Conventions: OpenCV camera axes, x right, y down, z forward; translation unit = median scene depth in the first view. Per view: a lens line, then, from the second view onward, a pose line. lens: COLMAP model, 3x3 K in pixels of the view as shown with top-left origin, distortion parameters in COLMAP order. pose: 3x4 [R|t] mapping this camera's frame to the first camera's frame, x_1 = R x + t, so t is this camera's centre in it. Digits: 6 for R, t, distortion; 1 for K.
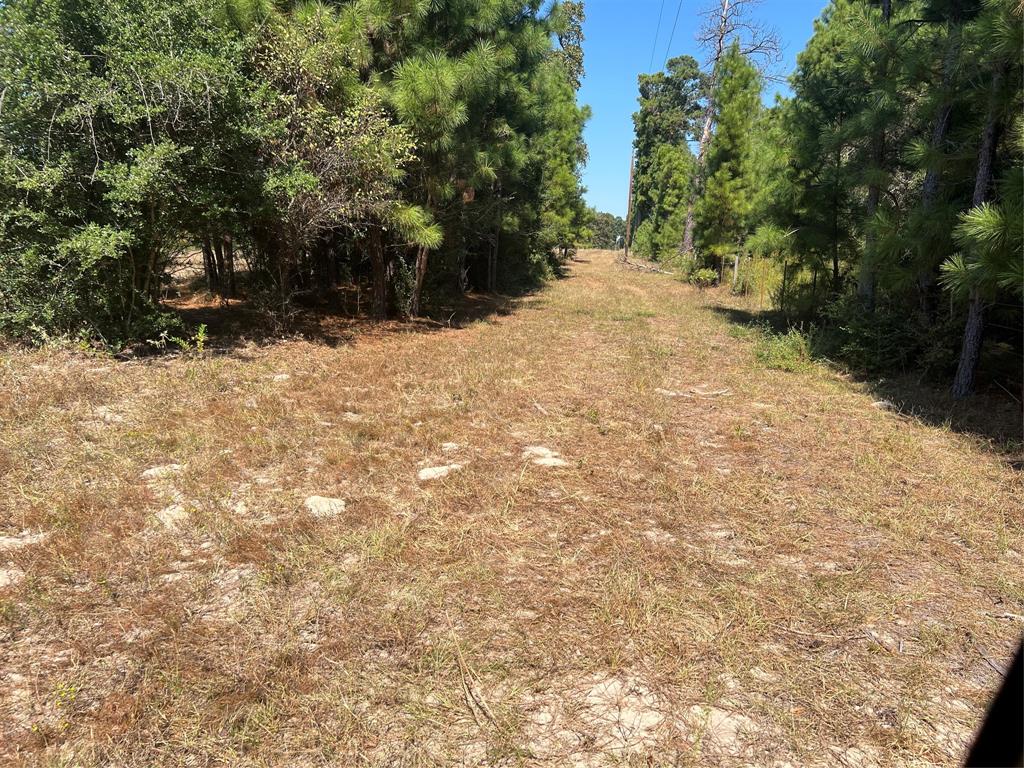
lens RADIAL K [[771.9, 0, 522.0], [0, 771.9, 383.6], [0, 0, 1]] dist [0.058565, -0.069744]
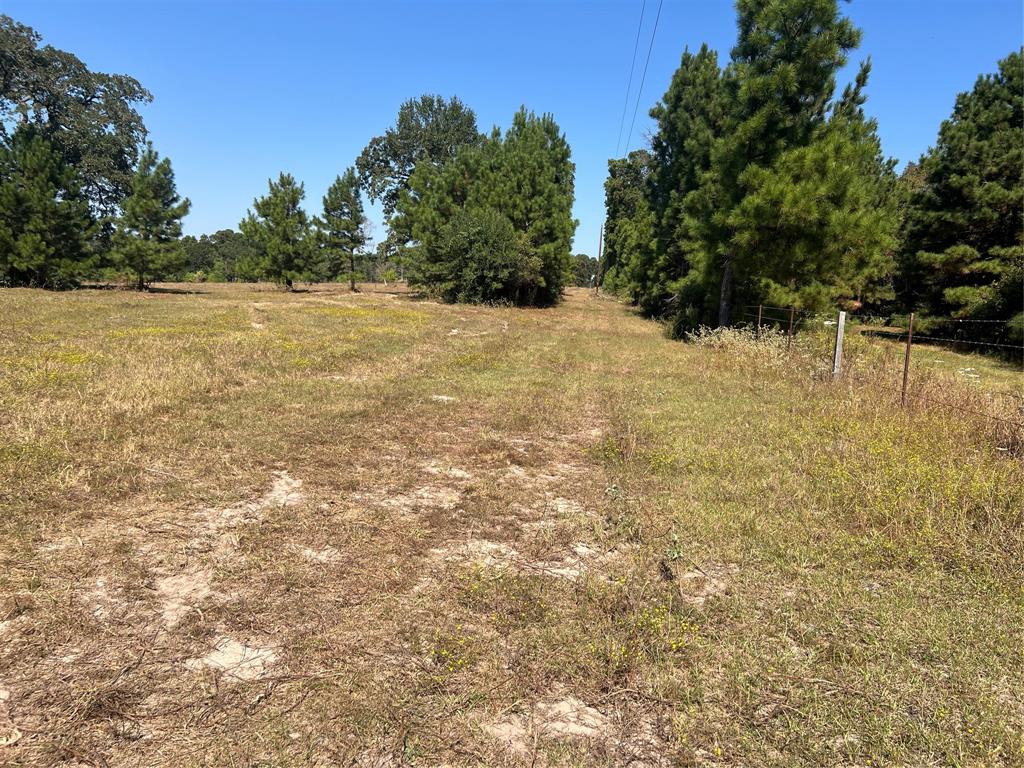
lens RADIAL K [[771.9, 0, 510.6], [0, 771.9, 386.1], [0, 0, 1]] dist [0.058565, -0.069744]
pose [[0.999703, 0.015241, 0.019036, -0.391231], [-0.014420, 0.998990, -0.042550, 0.556364], [-0.019665, 0.042263, 0.998913, -3.234550]]
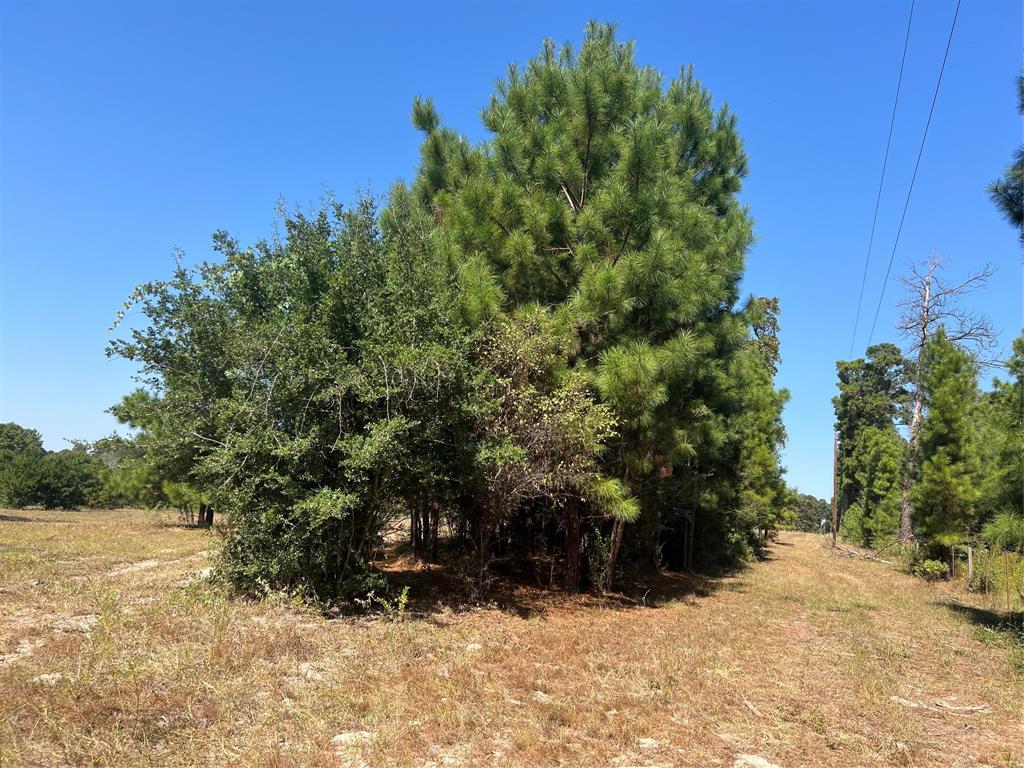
lens RADIAL K [[771.9, 0, 525.7], [0, 771.9, 381.5], [0, 0, 1]] dist [0.058565, -0.069744]
pose [[0.971097, -0.003245, -0.238662, -0.007616], [-0.079853, 0.937873, -0.337664, 0.002626], [0.224930, 0.346963, 0.910507, 0.005307]]
